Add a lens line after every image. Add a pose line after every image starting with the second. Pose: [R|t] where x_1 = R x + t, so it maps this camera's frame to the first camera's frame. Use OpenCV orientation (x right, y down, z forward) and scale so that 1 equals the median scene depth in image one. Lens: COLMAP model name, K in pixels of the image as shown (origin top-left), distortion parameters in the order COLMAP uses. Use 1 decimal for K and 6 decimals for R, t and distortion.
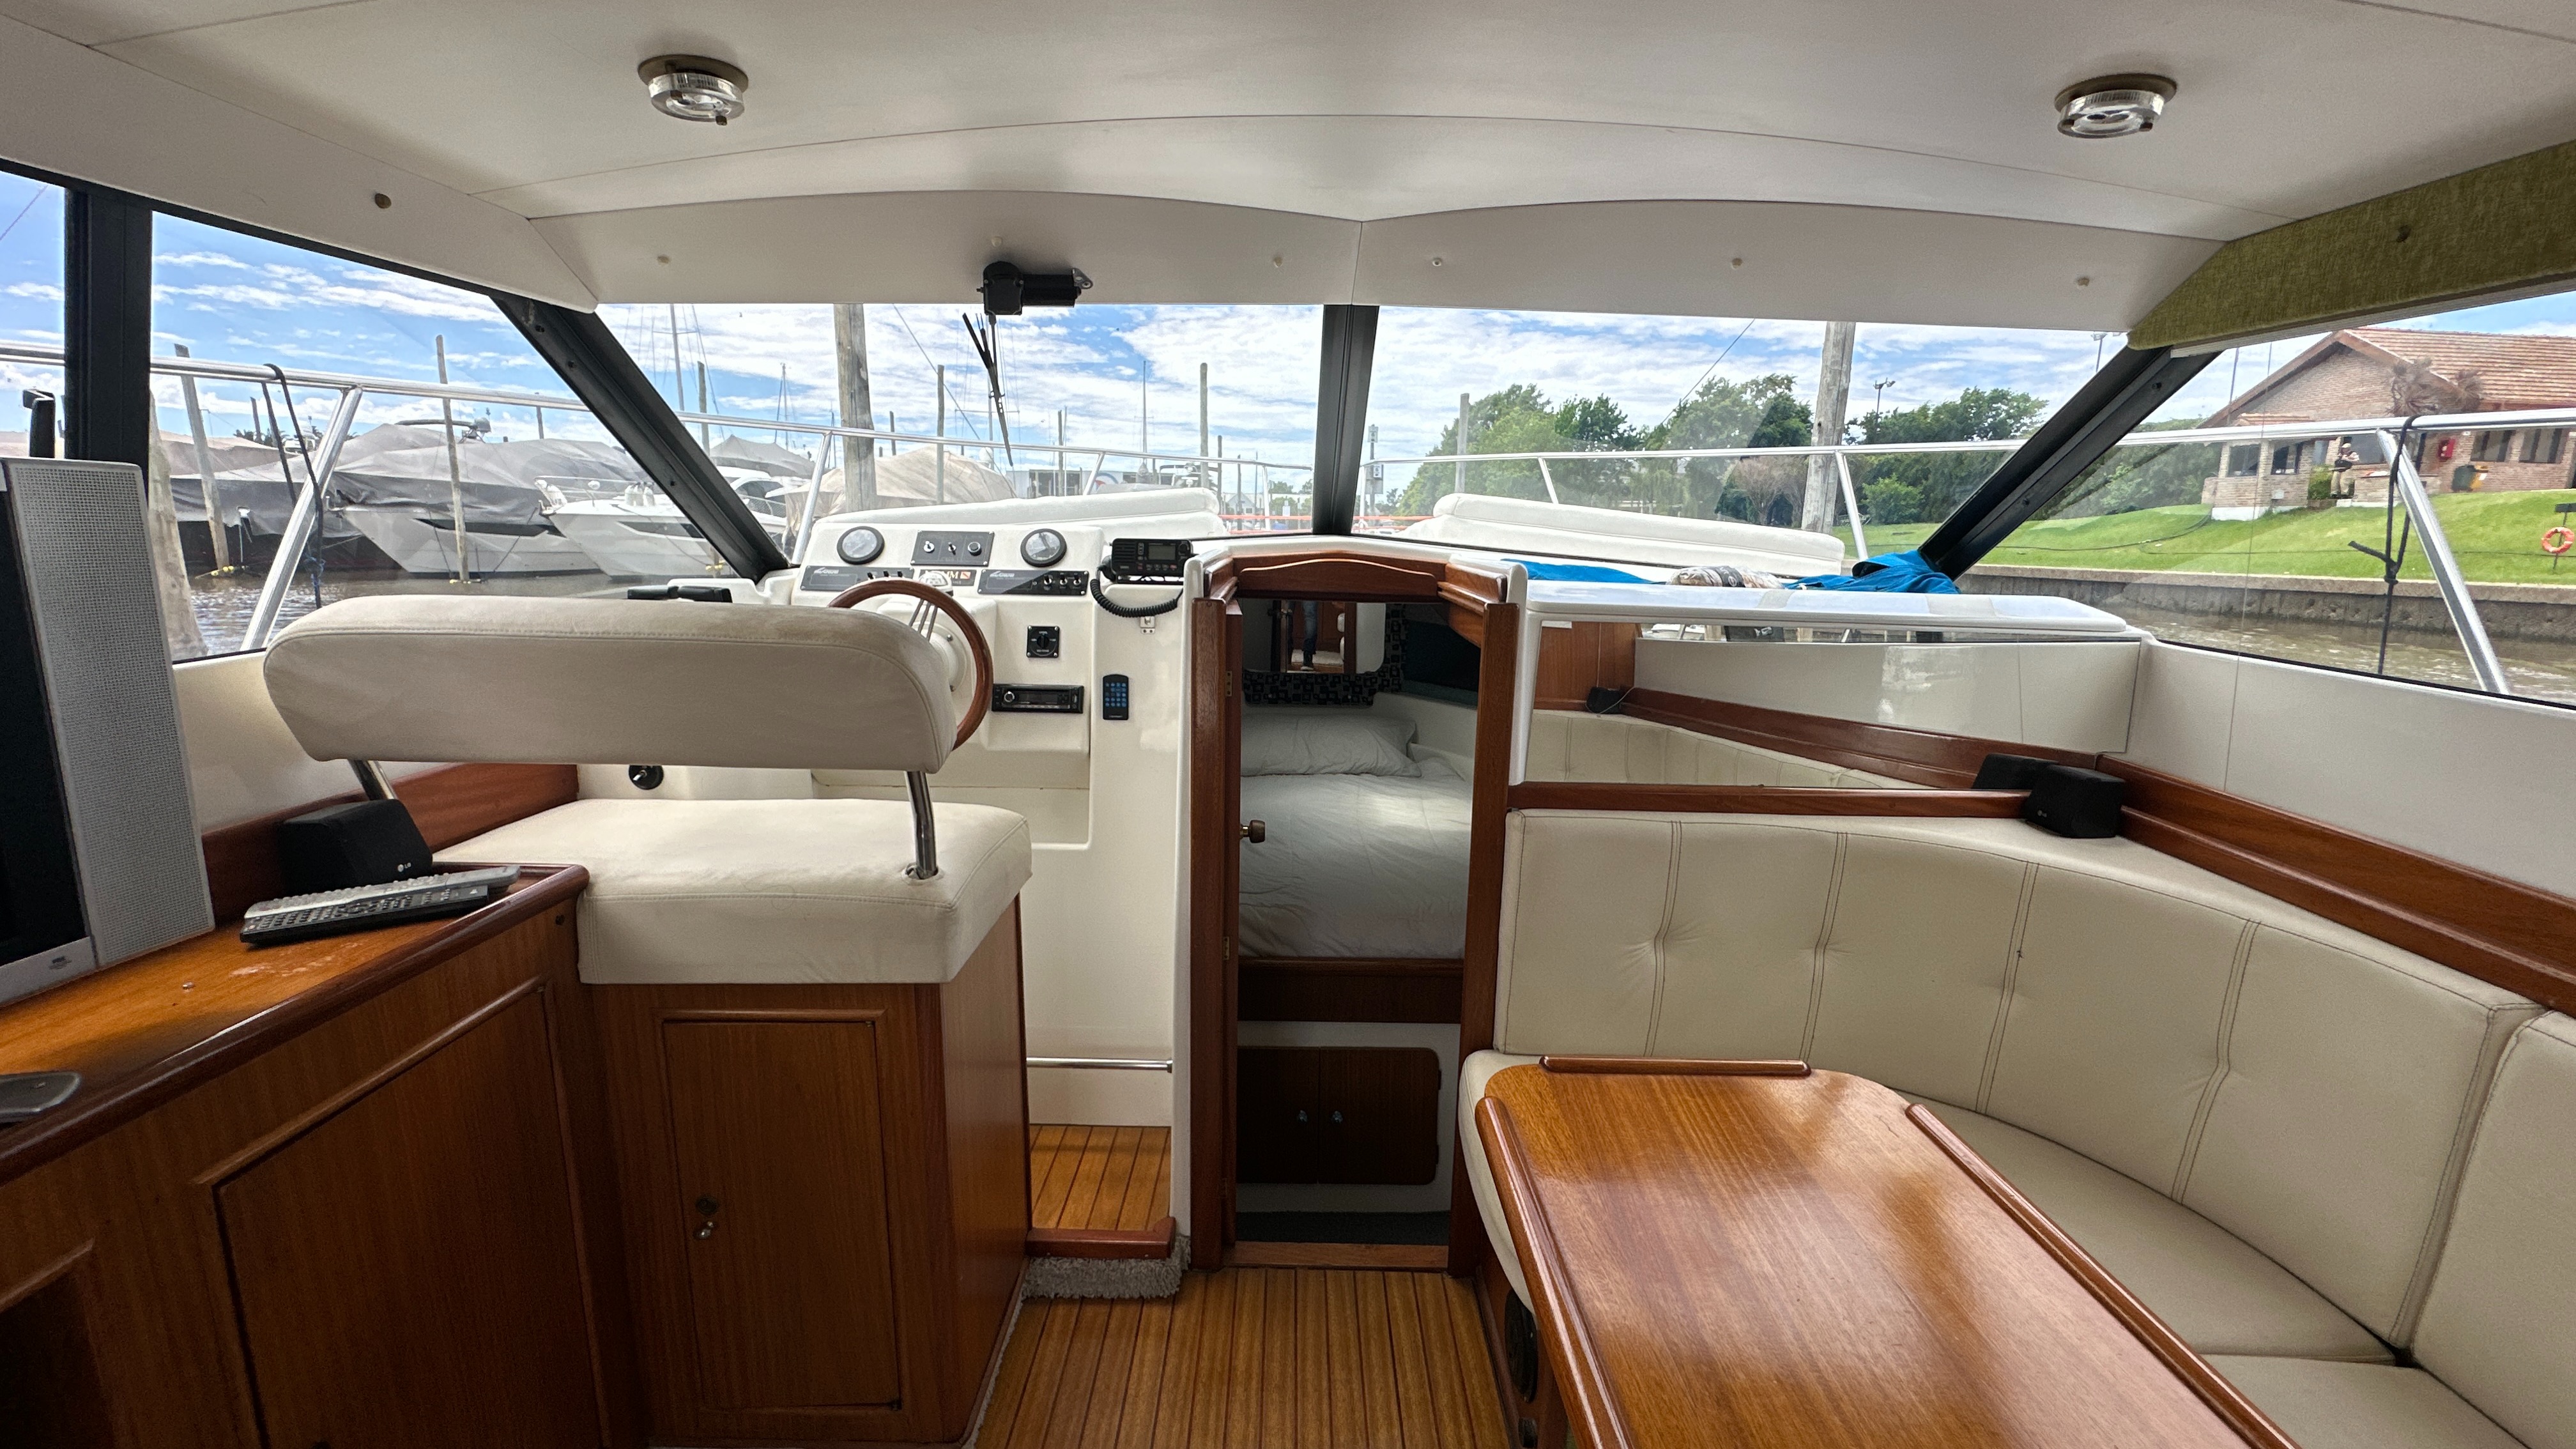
lens RADIAL K [[1025.3, 0, 1287.4], [0, 1025.3, 741.9], [0, 0, 1]] dist [-0.005614, -0.000559]
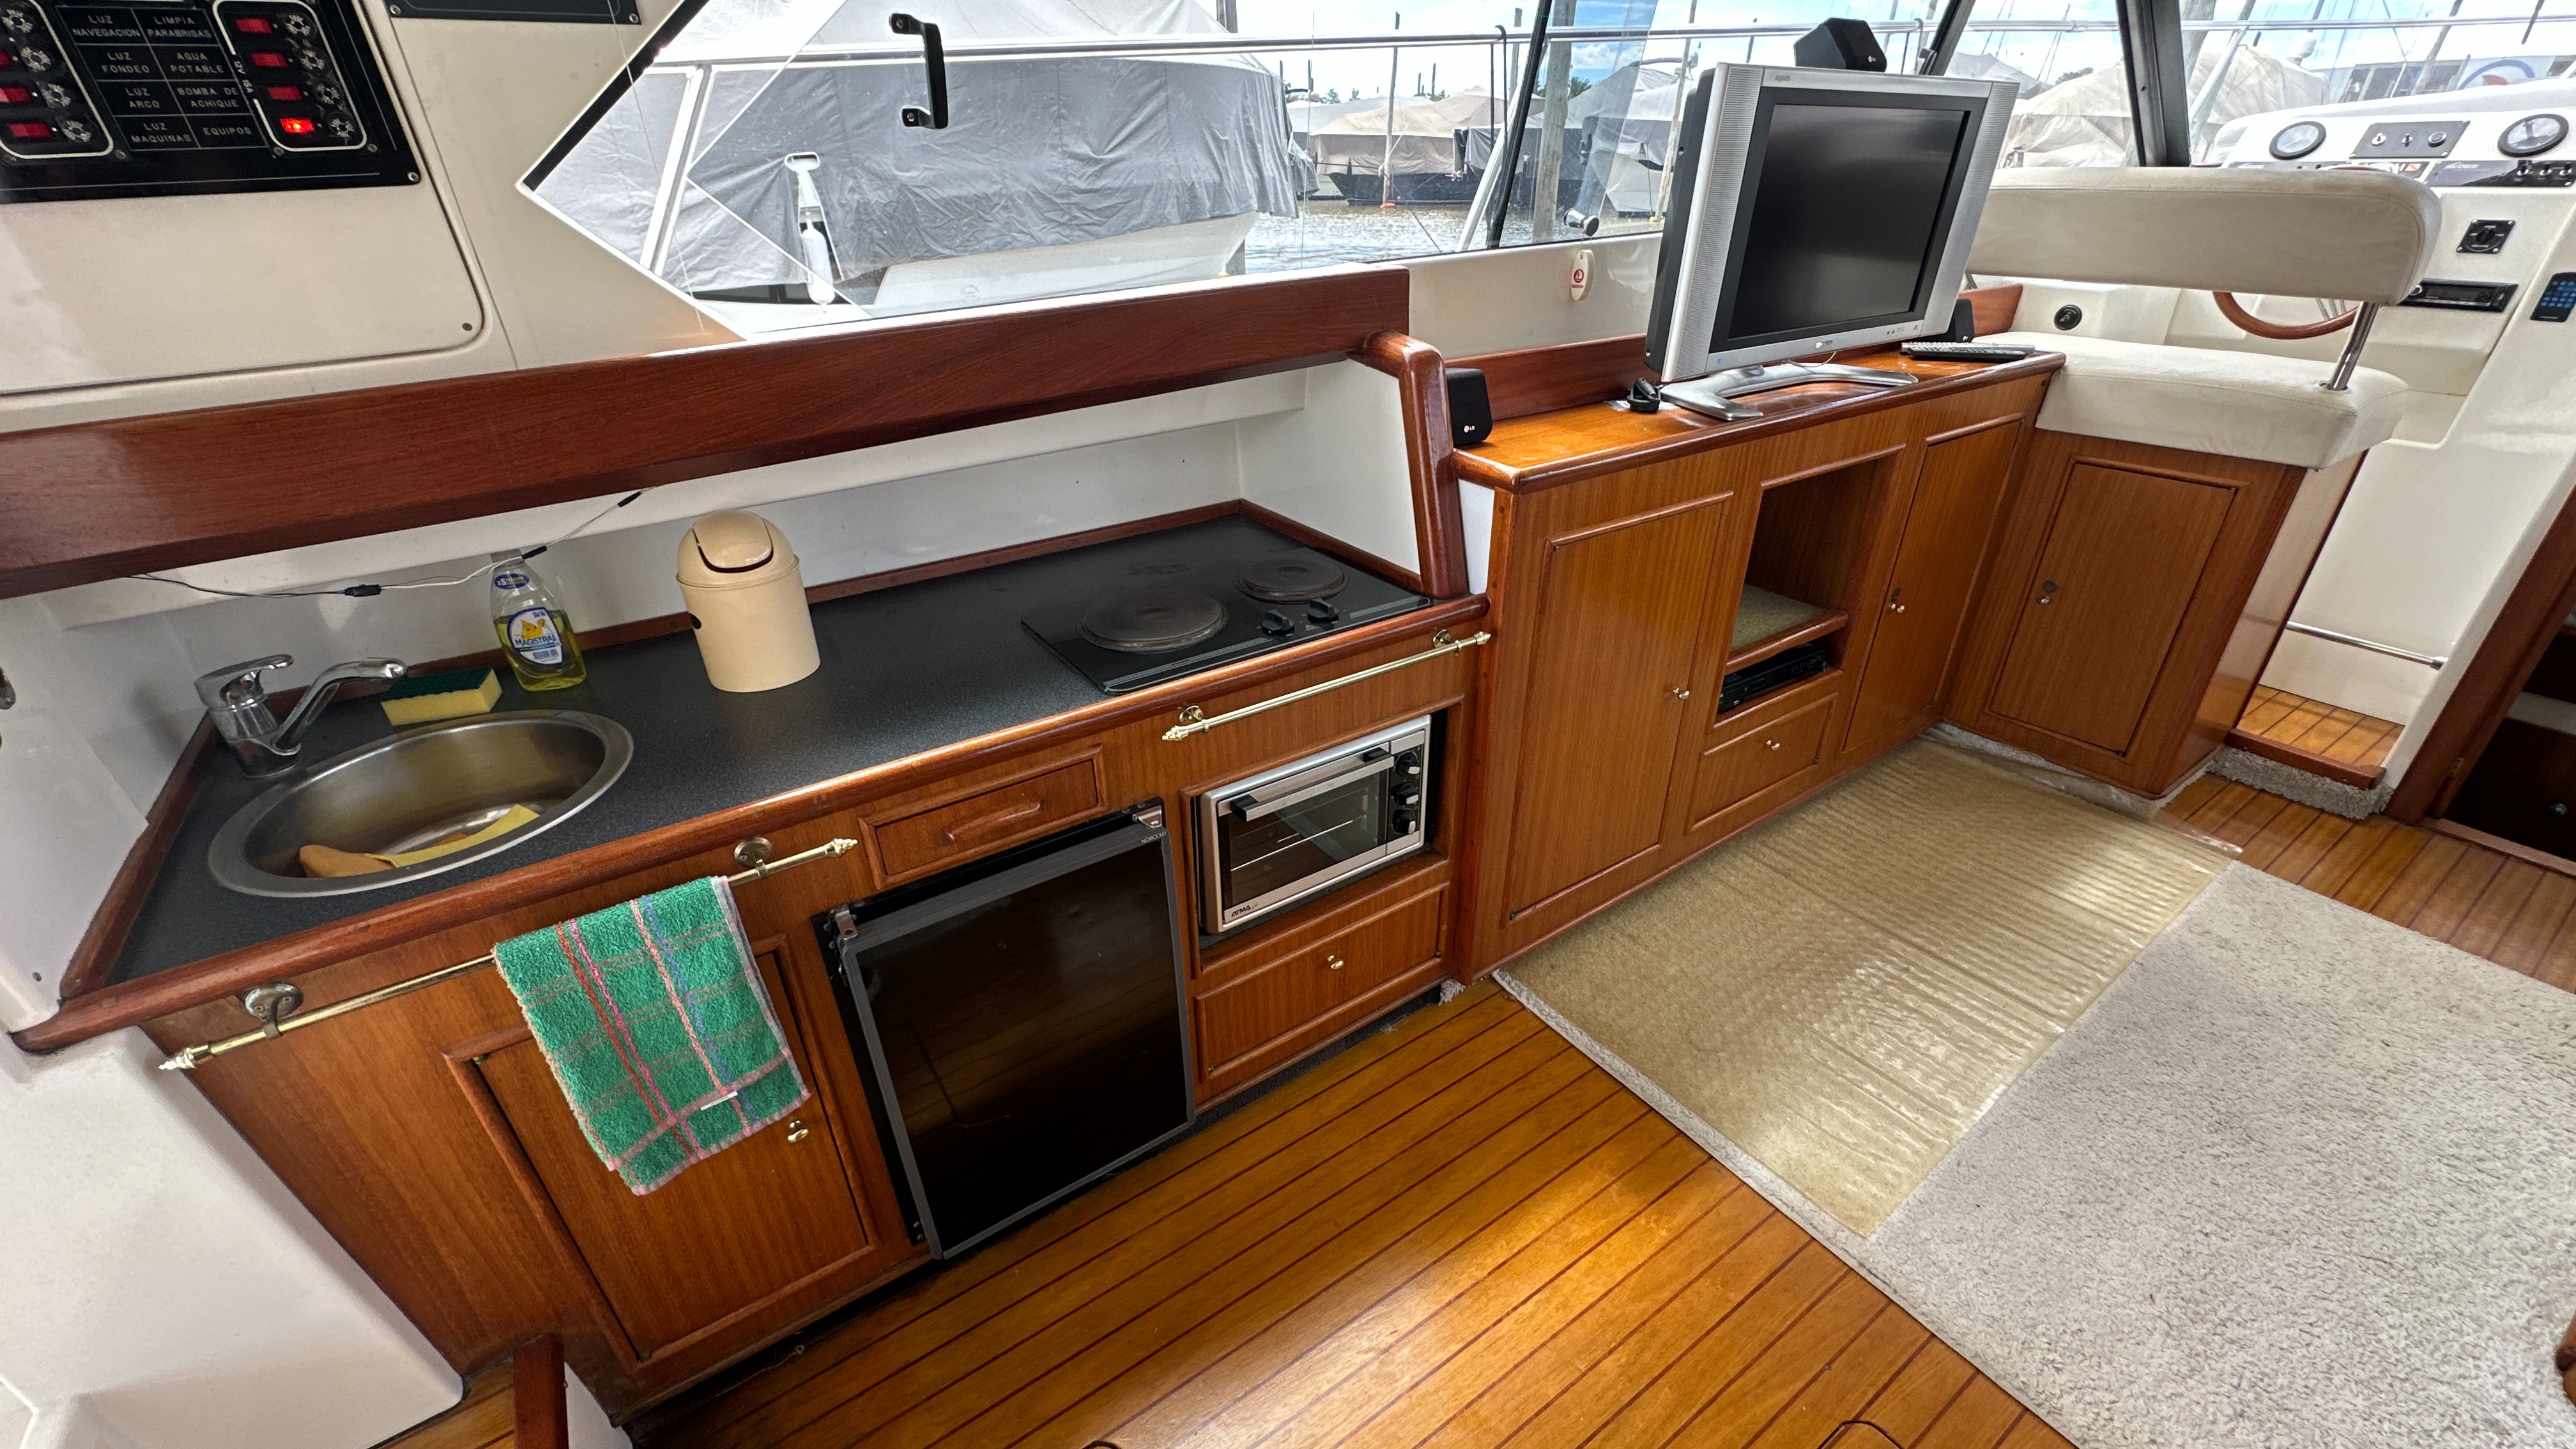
lens RADIAL K [[1025.3, 0, 1296.5], [0, 1025.3, 731.2], [0, 0, 1]] dist [-0.005614, -0.000559]
pose [[0.566623, 0.374163, -0.734126, 0.019990], [-0.144384, 0.922255, 0.358606, 0.168415], [0.811228, -0.097199, 0.576594, -0.610555]]
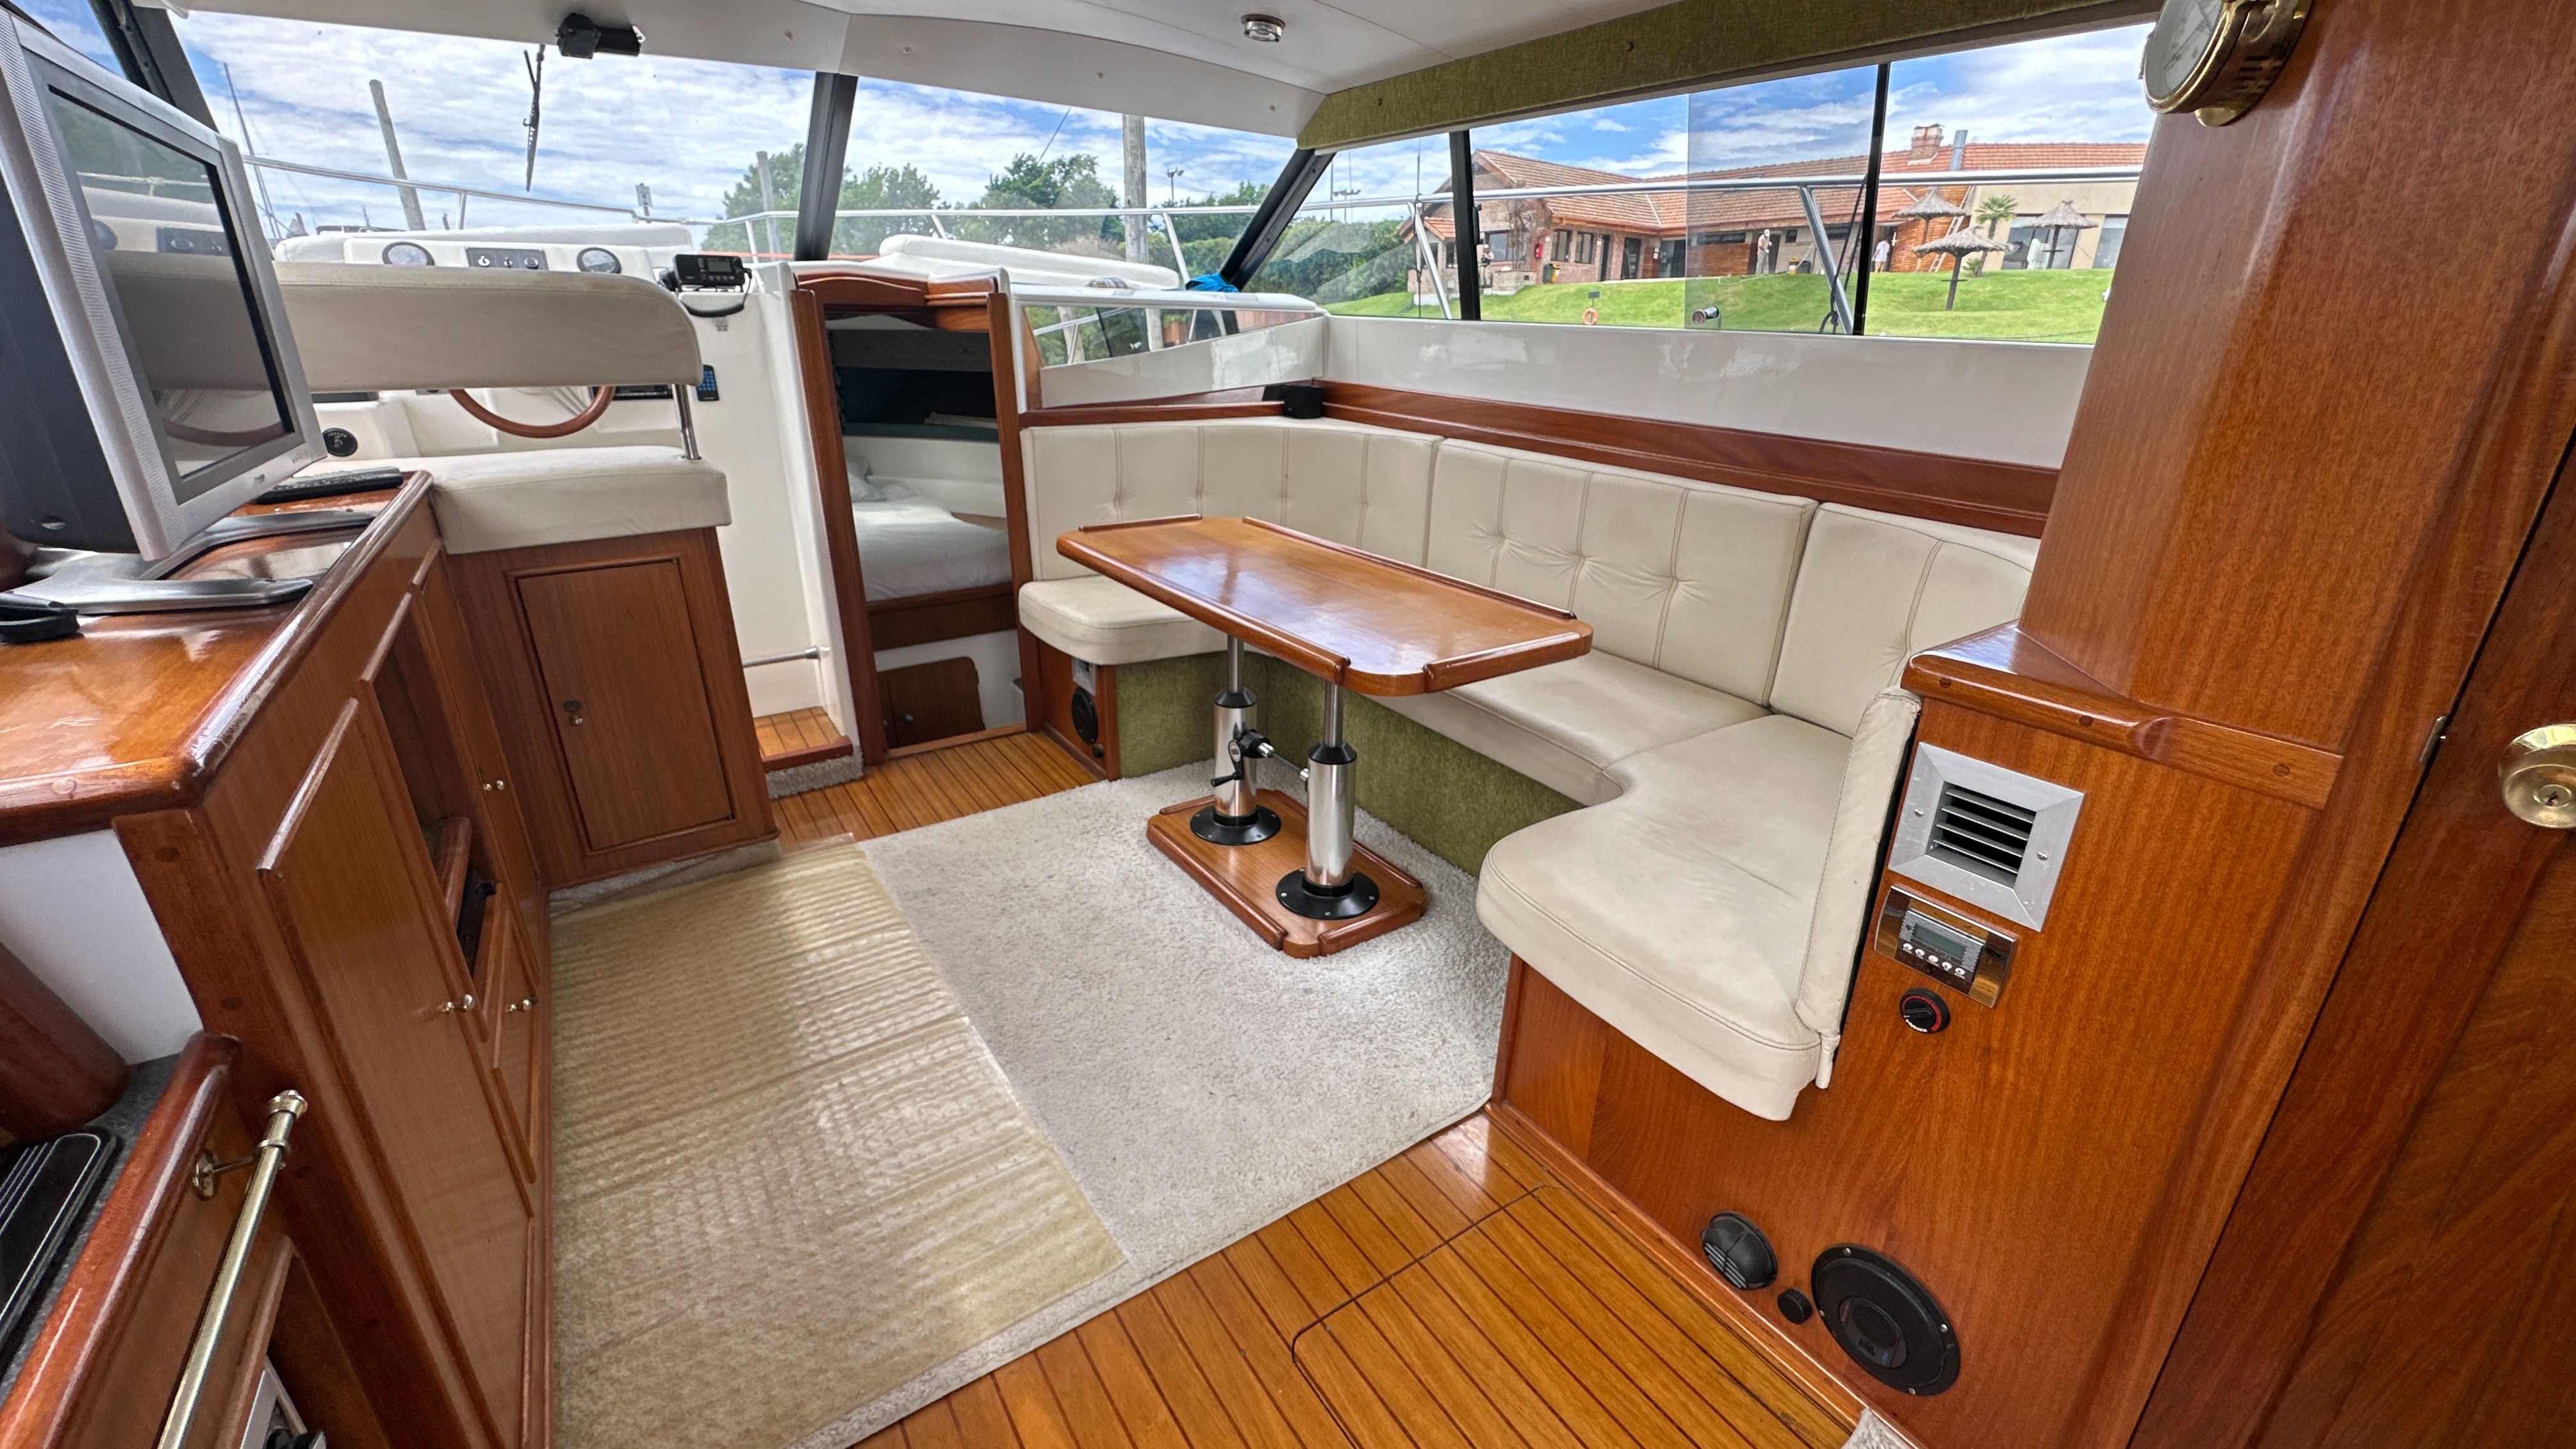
lens RADIAL K [[1025.3, 0, 1276.7], [0, 1025.3, 730.3], [0, 0, 1]] dist [-0.005614, -0.000559]
pose [[0.829947, -0.215934, 0.514354, -0.322400], [0.121868, 0.969955, 0.210560, 0.197233], [-0.544367, -0.112070, 0.831327, -0.523723]]
